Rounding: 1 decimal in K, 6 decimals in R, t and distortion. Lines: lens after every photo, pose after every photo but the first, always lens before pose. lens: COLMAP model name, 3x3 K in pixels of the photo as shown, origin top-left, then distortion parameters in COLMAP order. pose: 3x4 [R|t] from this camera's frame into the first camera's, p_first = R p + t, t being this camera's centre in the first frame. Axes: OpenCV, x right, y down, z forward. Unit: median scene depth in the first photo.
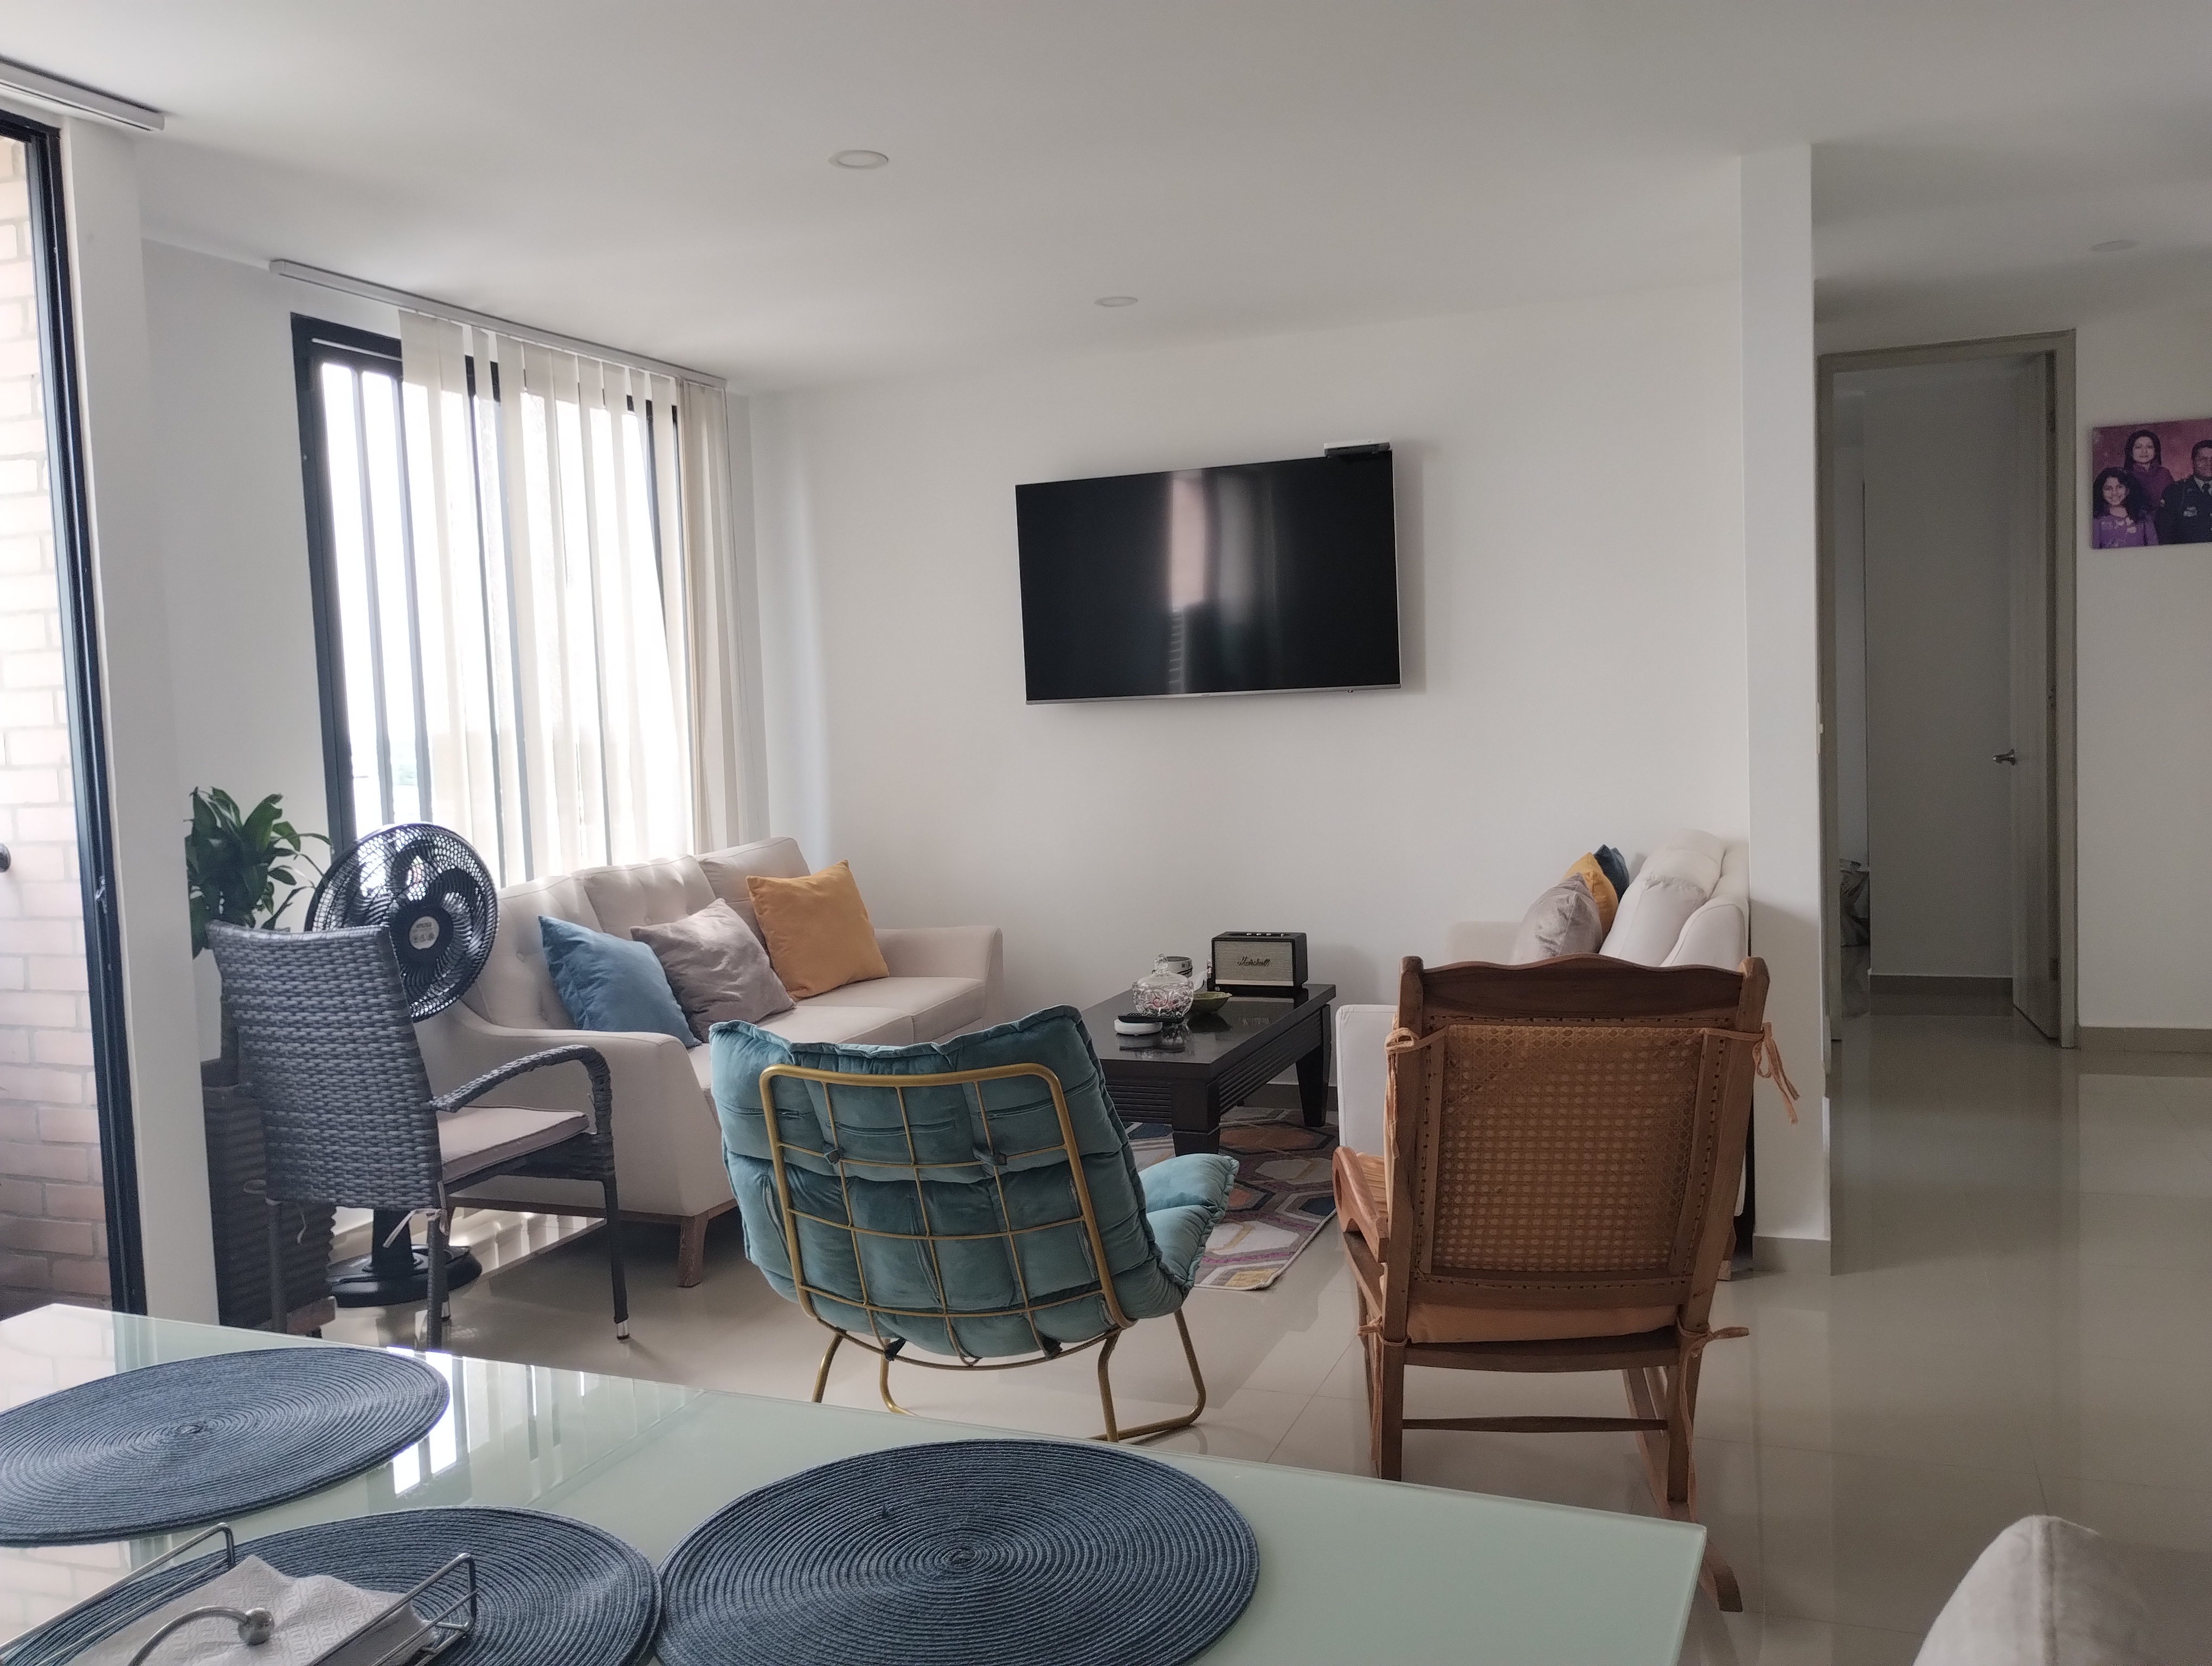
lens RADIAL K [[1830.6, 0, 1107.2], [0, 1830.6, 815.3], [0, 0, 1]] dist [0.099622, -0.117786]
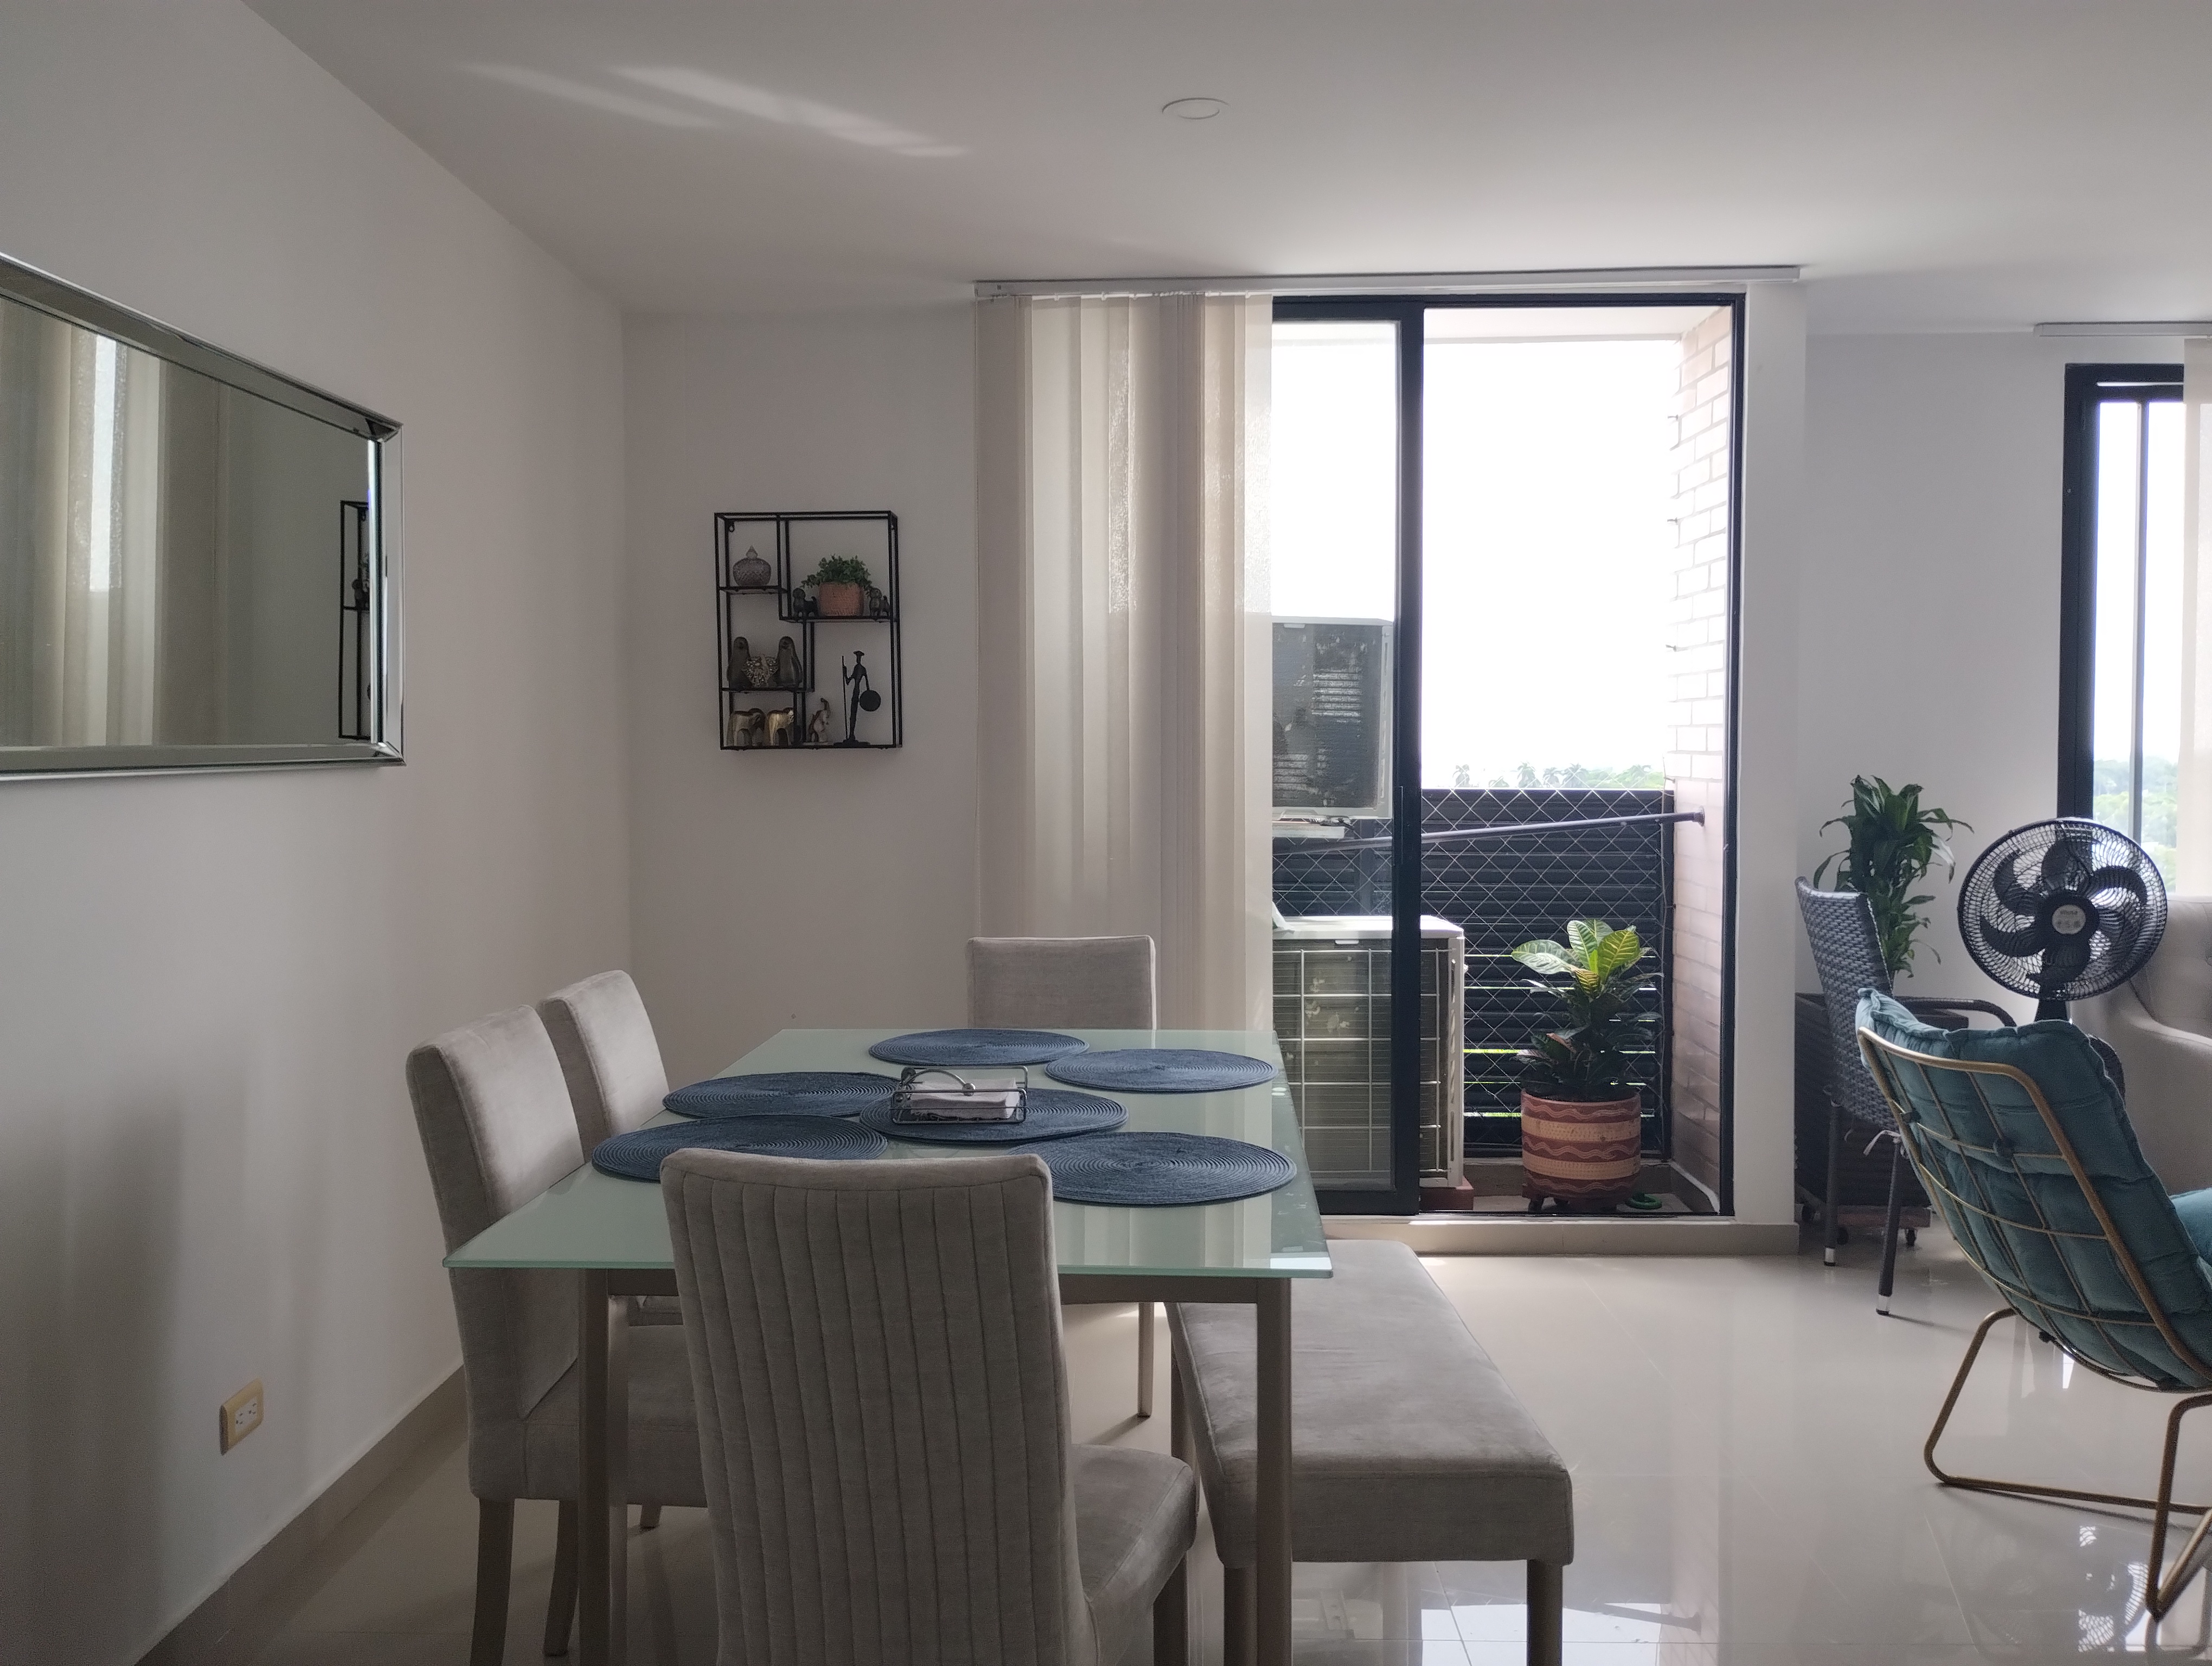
lens RADIAL K [[1828.2, 0, 1113.7], [0, 1828.2, 828.0], [0, 0, 1]] dist [0.029538, -0.003320]
pose [[0.352382, 0.081745, -0.932279, 0.381173], [-0.068983, 0.995737, 0.061235, -0.015858], [0.933311, 0.042733, 0.356518, 0.063028]]
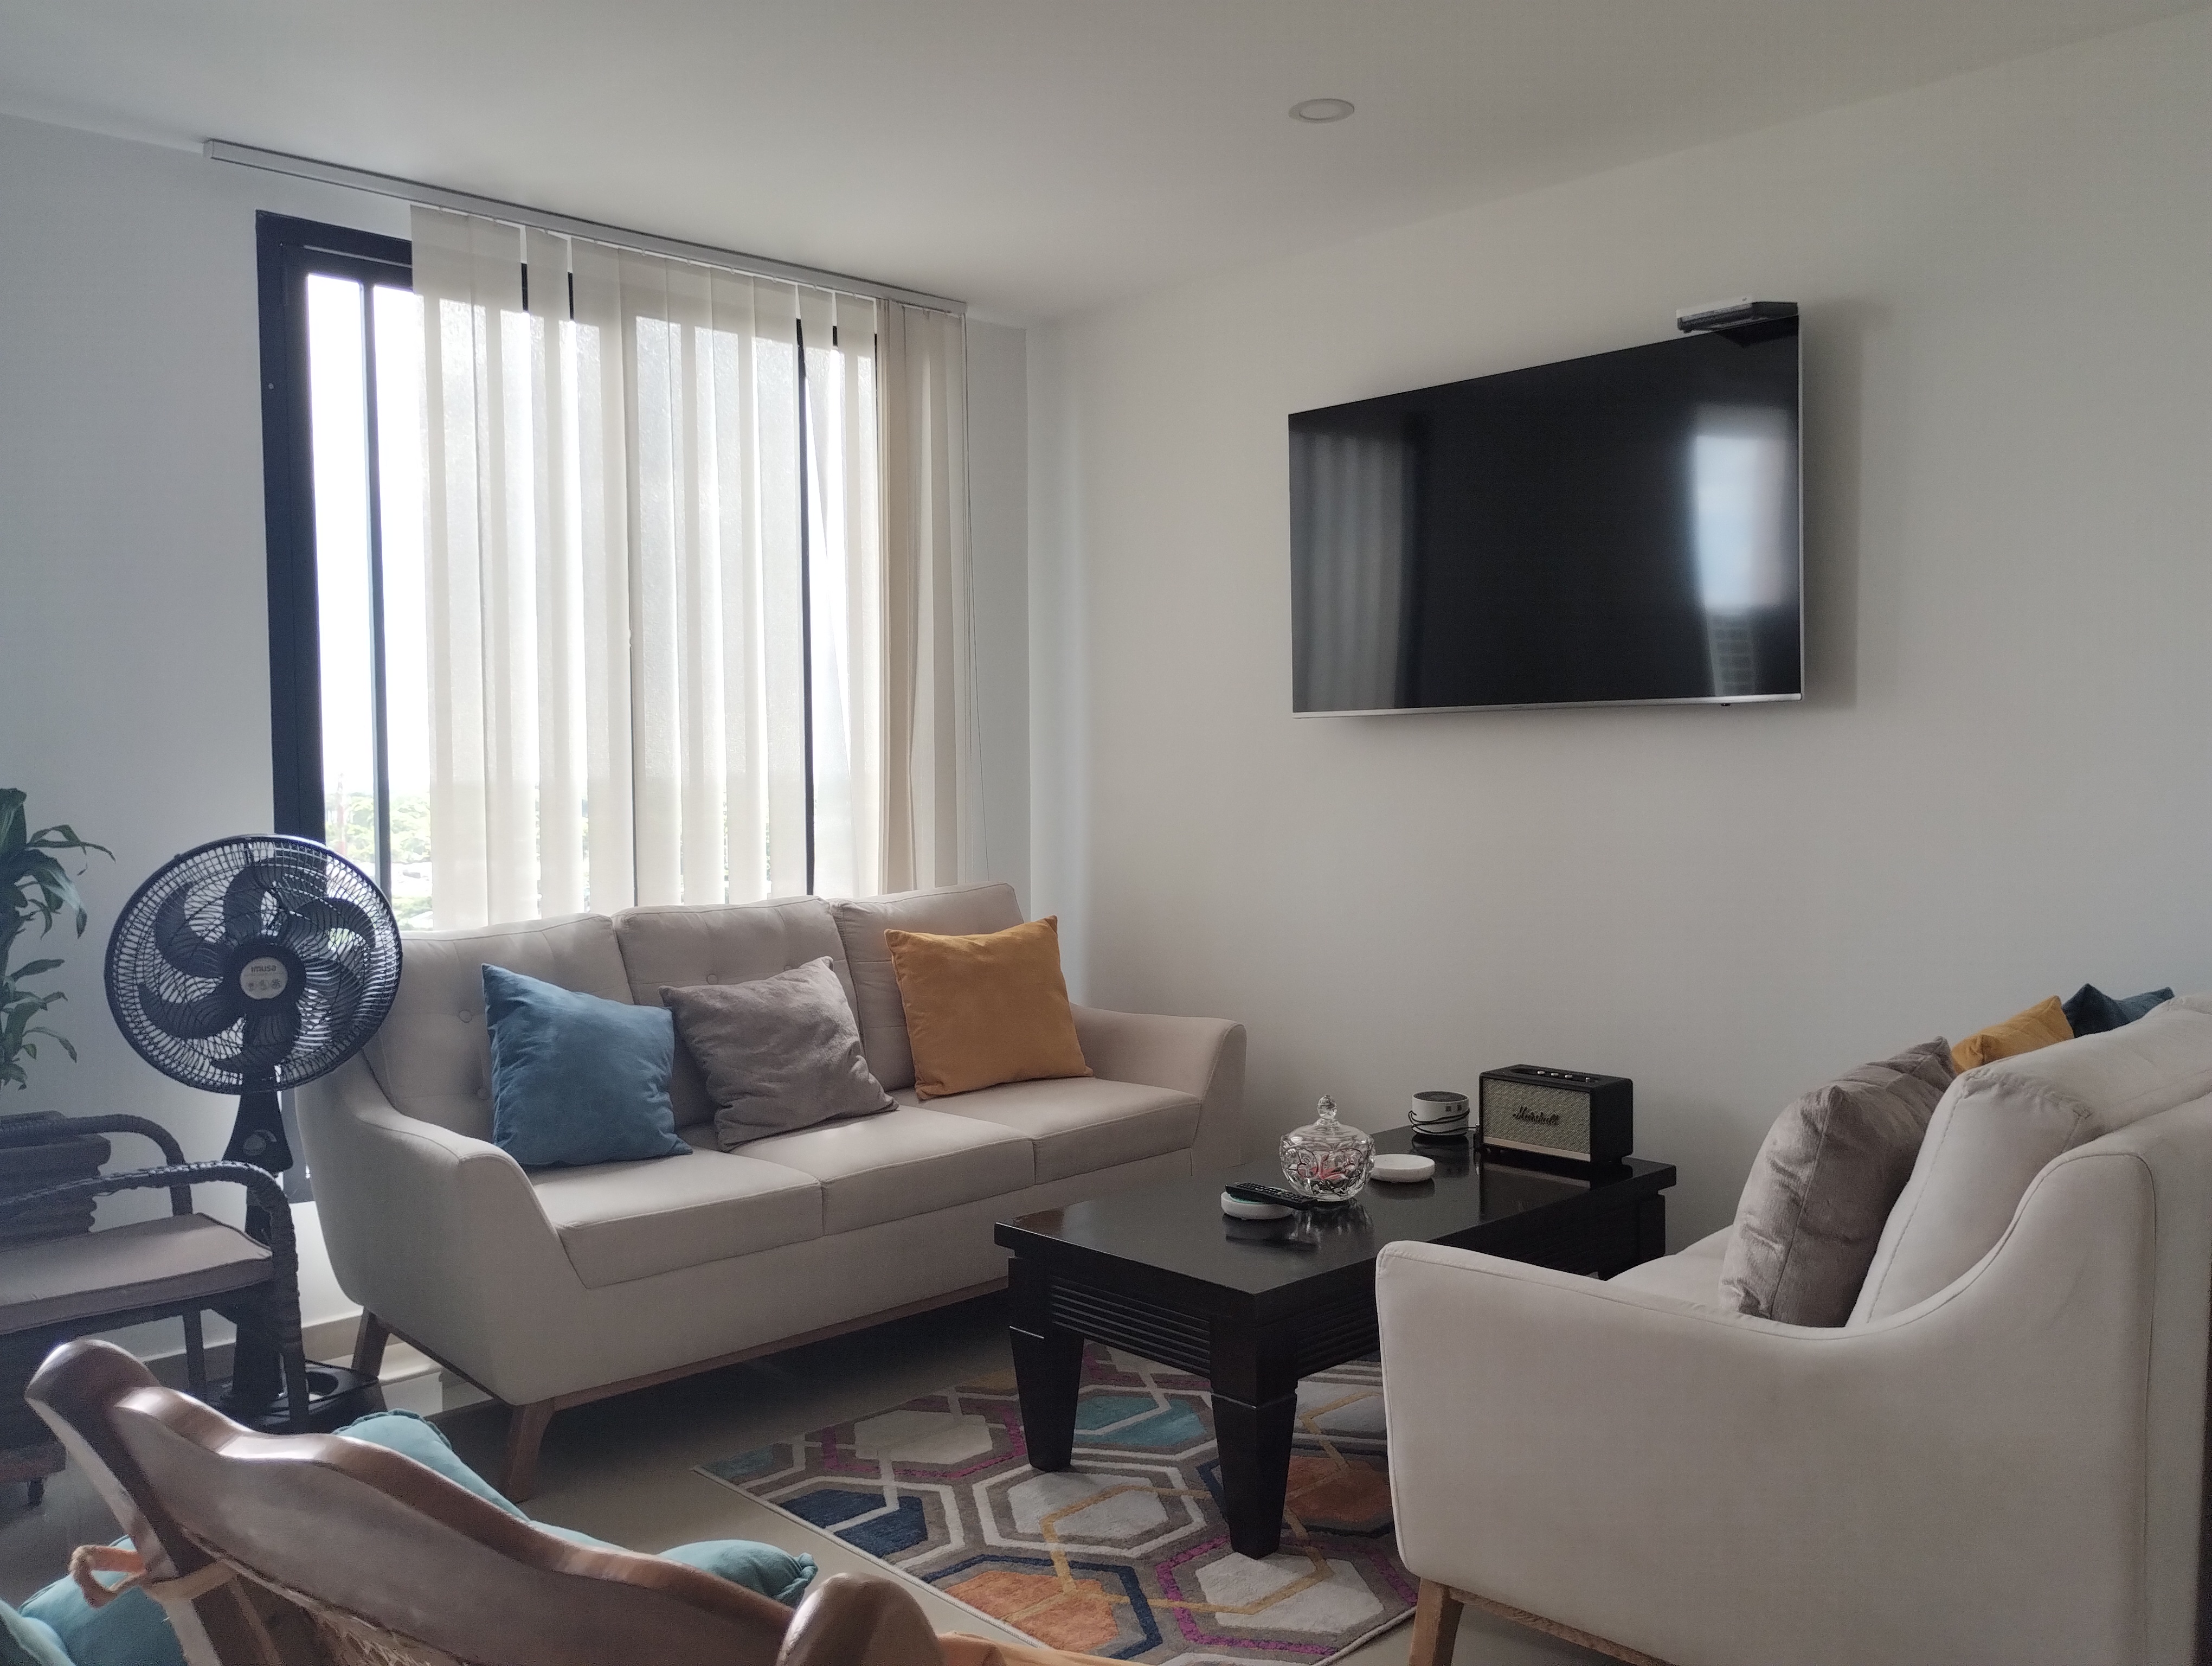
lens RADIAL K [[1828.2, 0, 1113.7], [0, 1828.2, 828.0], [0, 0, 1]] dist [0.029538, -0.003320]
pose [[0.906775, 0.045915, -0.419107, 0.231053], [-0.052289, 0.998625, -0.003728, -0.012583], [0.418360, 0.025296, 0.907929, 0.379159]]
